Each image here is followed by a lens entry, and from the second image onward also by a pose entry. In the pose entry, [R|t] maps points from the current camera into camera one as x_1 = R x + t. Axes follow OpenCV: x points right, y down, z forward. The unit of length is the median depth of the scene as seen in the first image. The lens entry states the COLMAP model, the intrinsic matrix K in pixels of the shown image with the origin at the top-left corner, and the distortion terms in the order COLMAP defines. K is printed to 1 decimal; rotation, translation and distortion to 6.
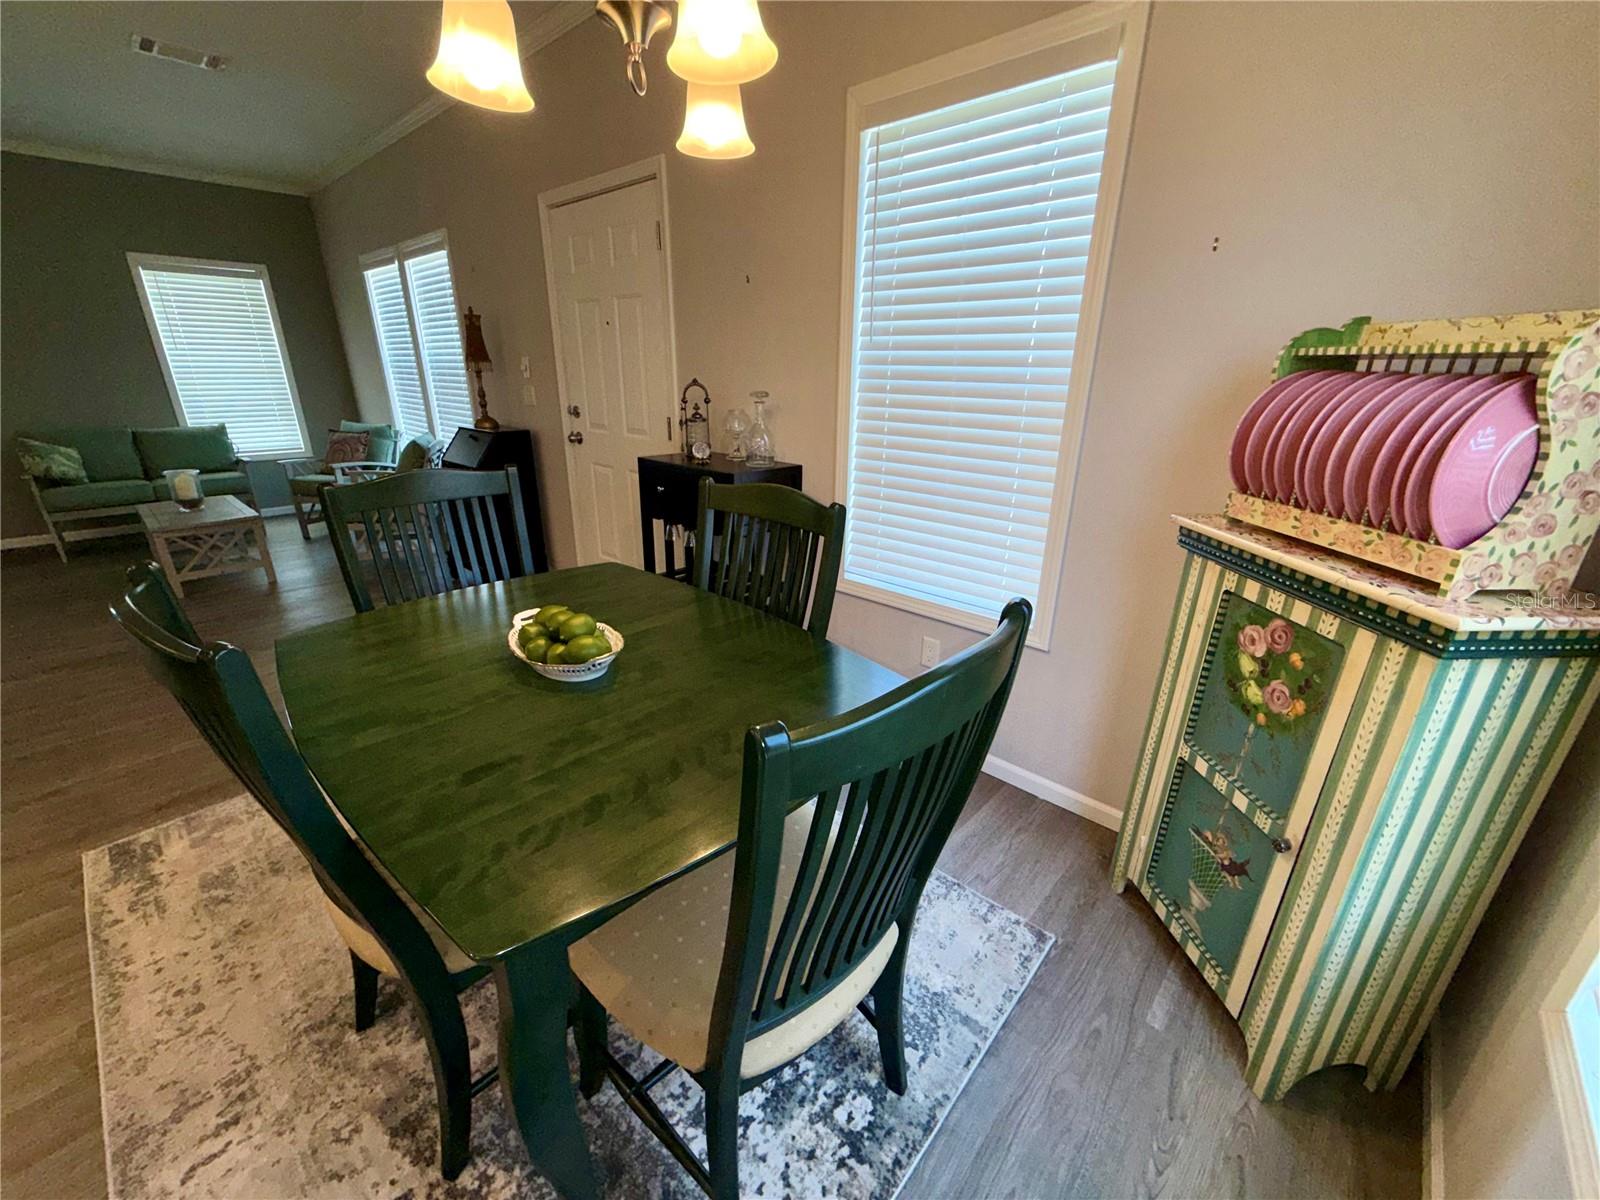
lens RADIAL K [[638.3, 0, 795.4], [0, 638.3, 600.7], [0, 0, 1]] dist [-0.000938, 0.000231]
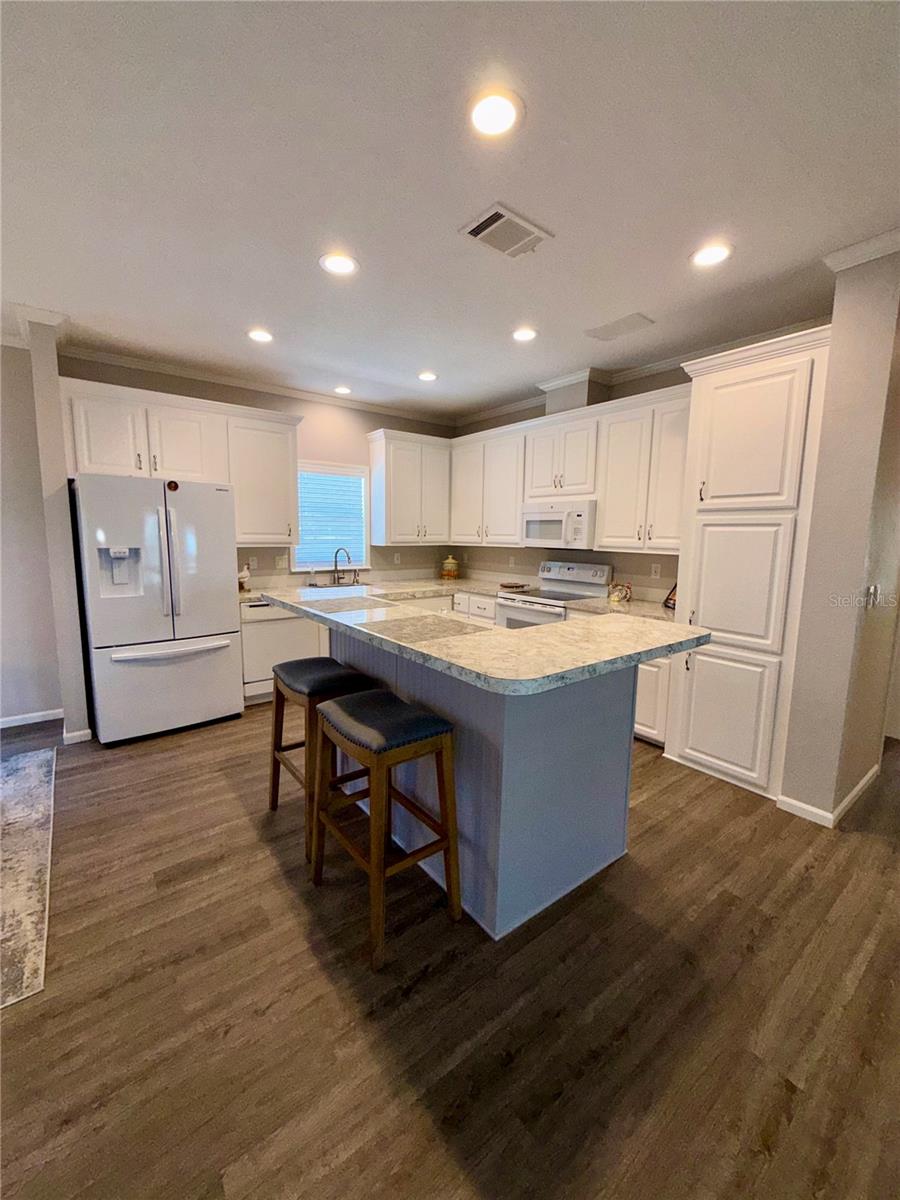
lens RADIAL K [[478.8, 0, 449.9], [0, 478.8, 596.3], [0, 0, 1]] dist [-0.000938, 0.000231]
pose [[-0.986207, -0.042785, 0.159889, -0.796678], [0.036581, 0.885779, 0.462664, -0.233524], [-0.161421, 0.462131, -0.871996, 0.538326]]
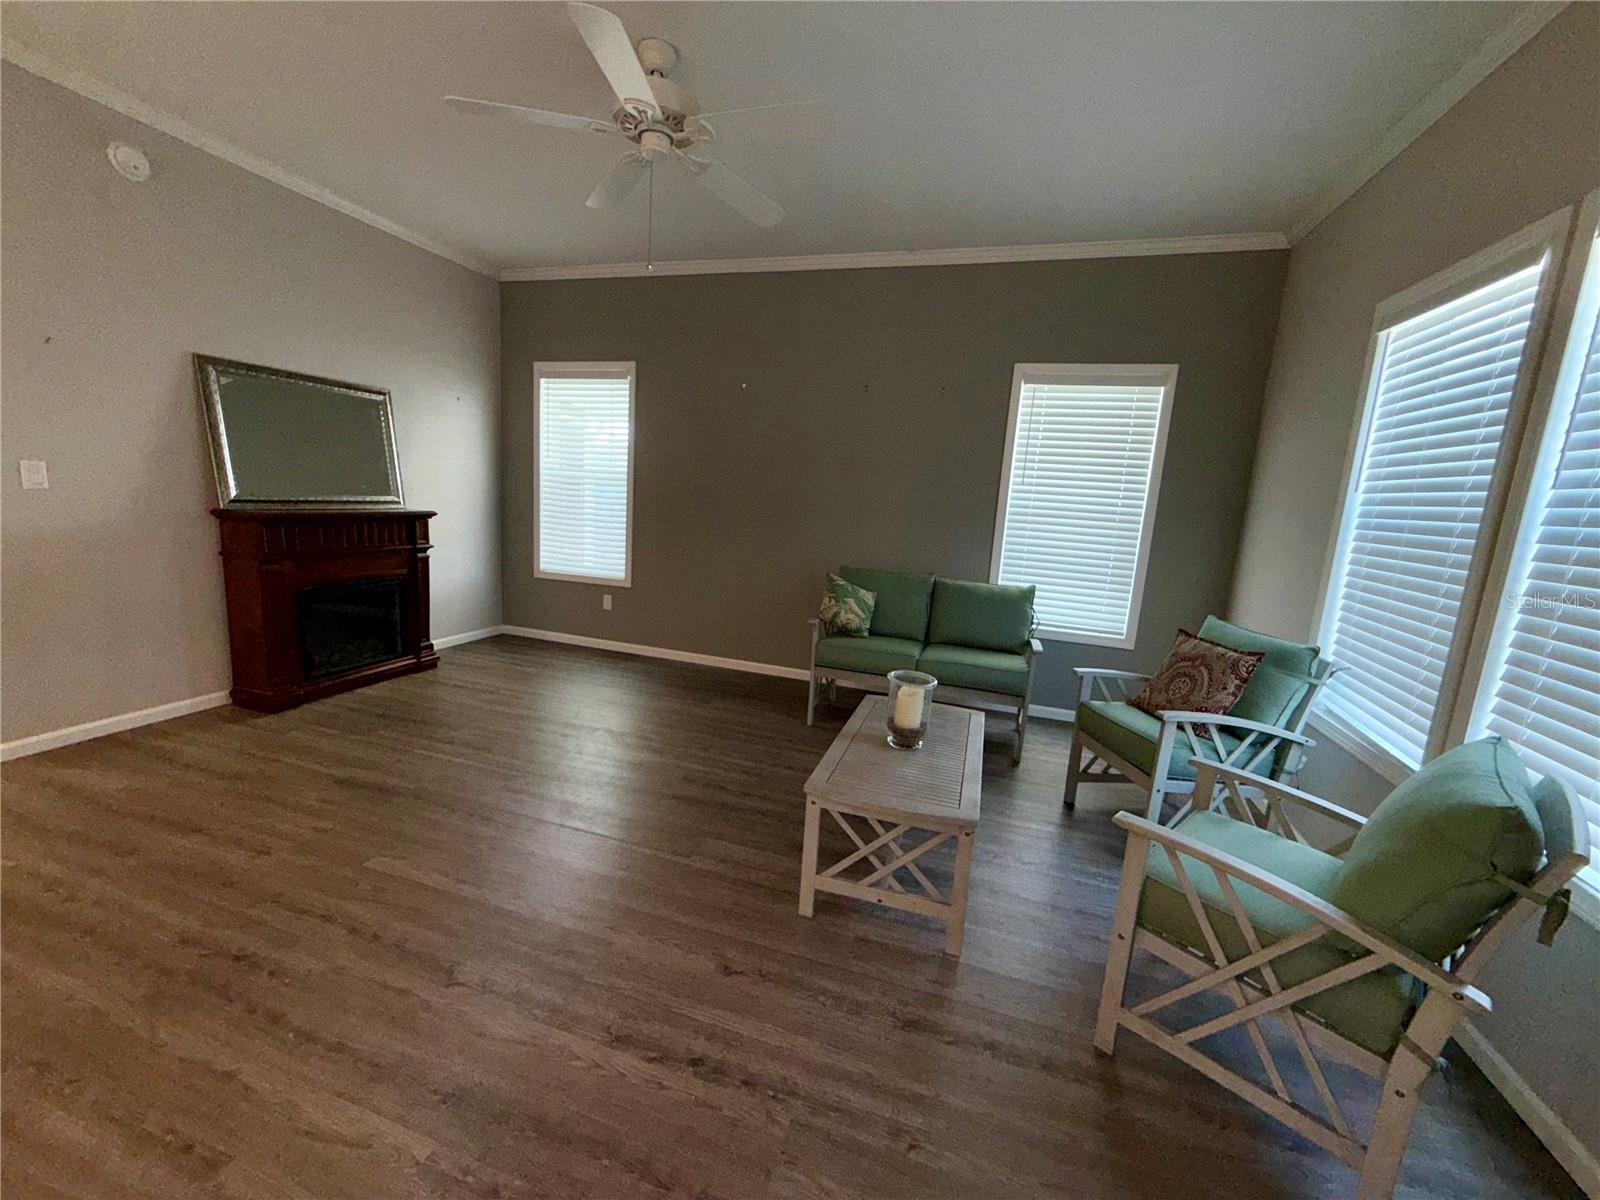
lens RADIAL K [[638.3, 0, 795.4], [0, 638.3, 600.7], [0, 0, 1]] dist [-0.000938, 0.000231]
pose [[0.421474, 0.174967, -0.889801, -0.477899], [-0.368772, 0.929484, 0.008094, -0.211650], [0.828473, 0.324723, 0.456276, 0.584517]]
